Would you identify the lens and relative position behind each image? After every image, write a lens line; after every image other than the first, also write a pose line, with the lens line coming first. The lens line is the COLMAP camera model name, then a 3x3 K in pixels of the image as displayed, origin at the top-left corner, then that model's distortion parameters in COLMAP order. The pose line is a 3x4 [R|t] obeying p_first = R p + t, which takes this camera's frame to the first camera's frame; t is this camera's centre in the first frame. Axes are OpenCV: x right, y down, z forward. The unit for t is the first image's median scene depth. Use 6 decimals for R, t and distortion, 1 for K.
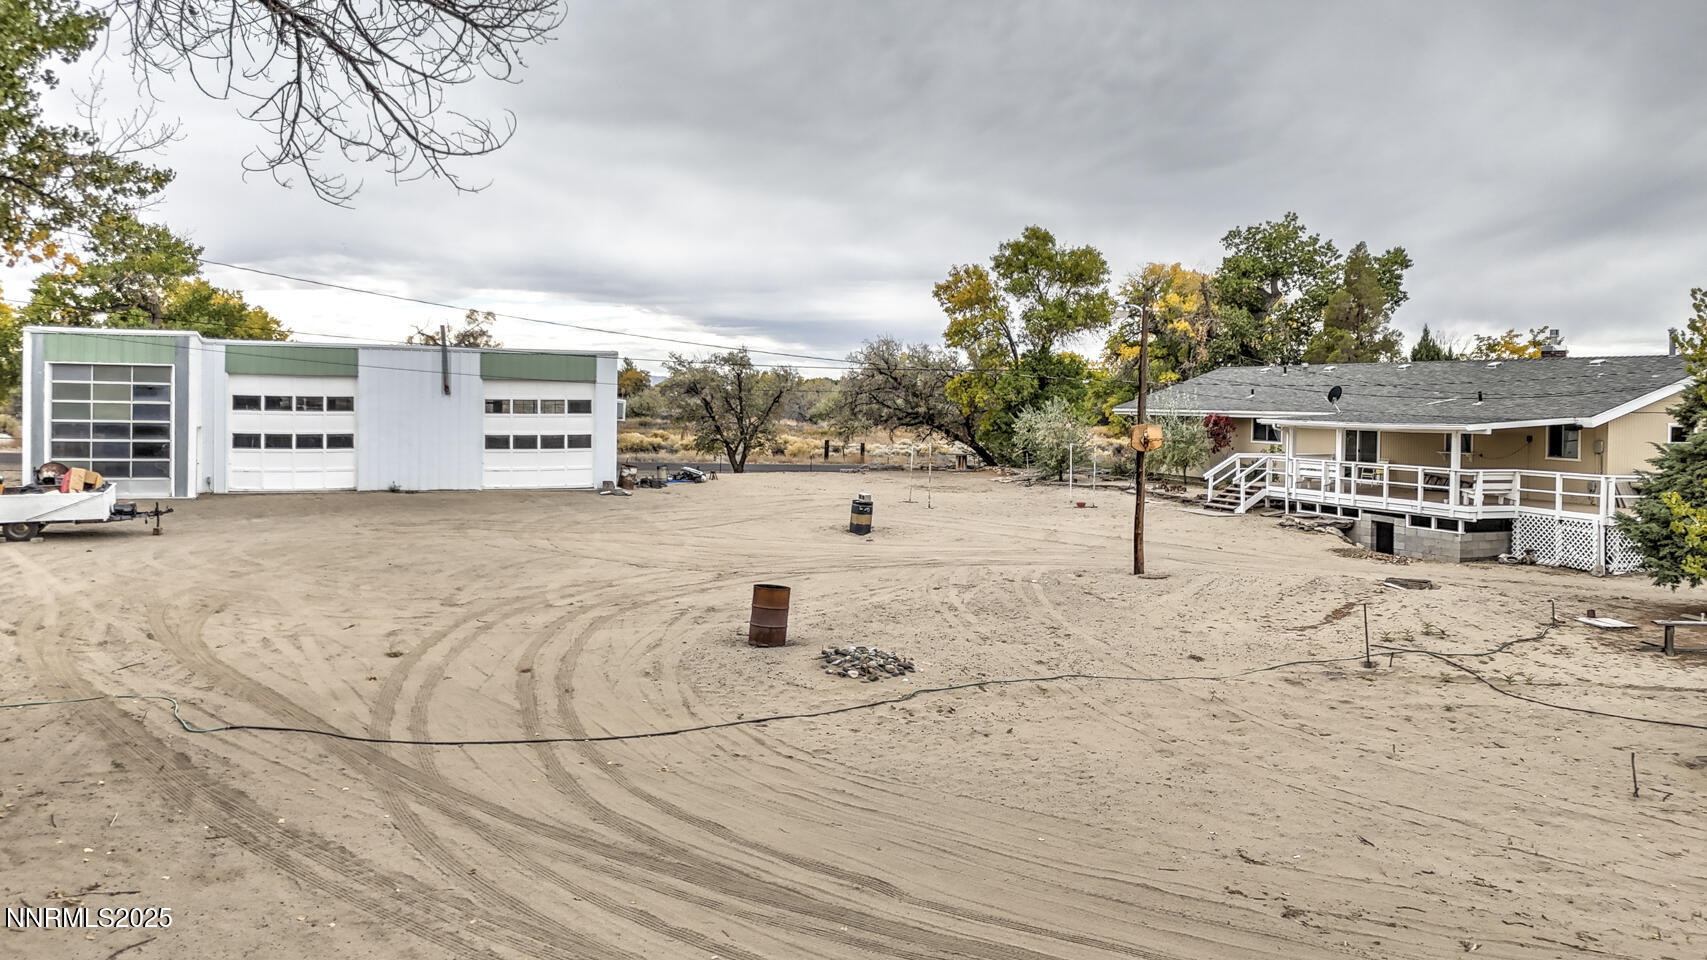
lens RADIAL K [[1278.1, 0, 856.4], [0, 1278.1, 417.8], [0, 0, 1]] dist [0.014610, -0.006110]
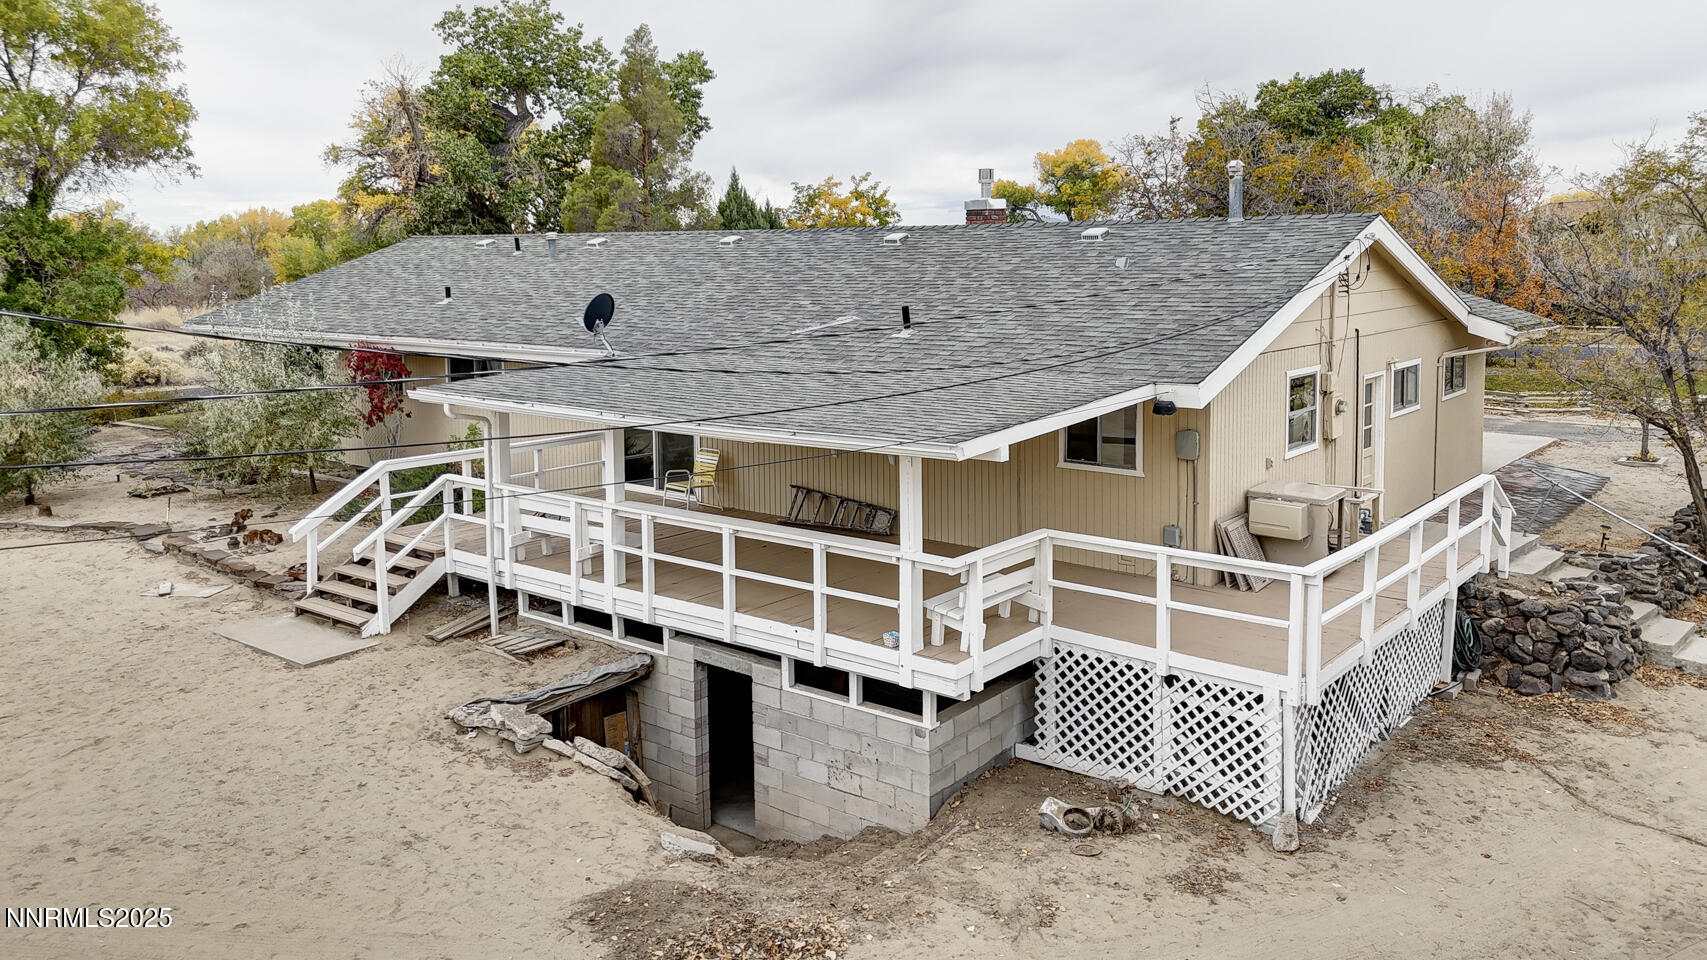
lens RADIAL K [[1278.1, 0, 856.4], [0, 1278.1, 417.8], [0, 0, 1]] dist [0.014610, -0.006110]
pose [[0.861189, -0.082425, 0.501556, 0.176991], [0.023326, 0.992133, 0.122995, -0.026717], [-0.507749, -0.094223, 0.856337, 0.449948]]
